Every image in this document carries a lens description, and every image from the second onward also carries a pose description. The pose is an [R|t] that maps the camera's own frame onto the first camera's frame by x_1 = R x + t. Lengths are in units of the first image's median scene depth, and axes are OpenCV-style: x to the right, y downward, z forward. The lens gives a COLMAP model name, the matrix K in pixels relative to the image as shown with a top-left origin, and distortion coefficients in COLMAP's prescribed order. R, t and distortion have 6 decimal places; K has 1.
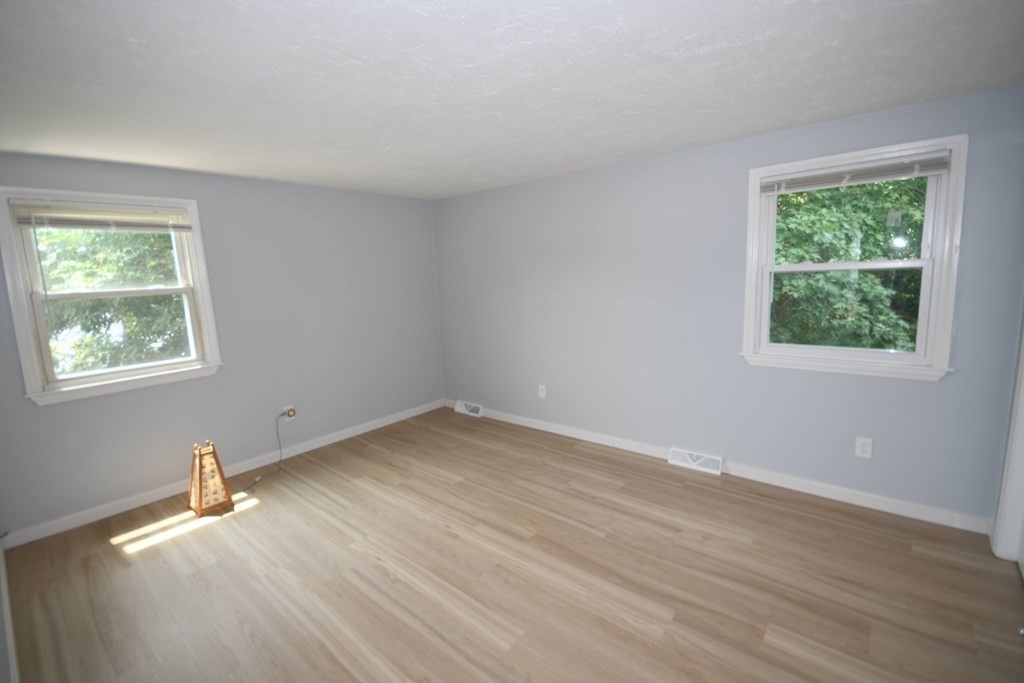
lens RADIAL K [[449.2, 0, 514.9], [0, 449.2, 340.9], [0, 0, 1]] dist [-0.000262, 0.000316]
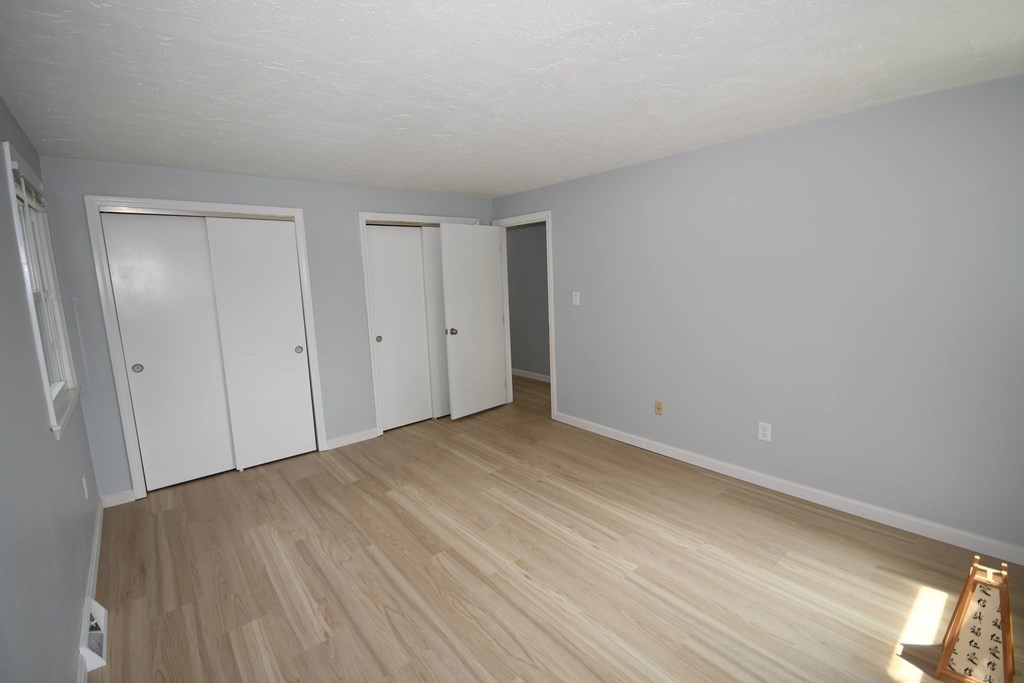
lens RADIAL K [[449.2, 0, 514.9], [0, 449.2, 340.9], [0, 0, 1]] dist [-0.000262, 0.000316]
pose [[-0.982313, 0.047338, 0.181165, -0.312069], [0.098814, 0.952880, 0.286803, -0.247074], [-0.159052, 0.299632, -0.940704, 1.740389]]
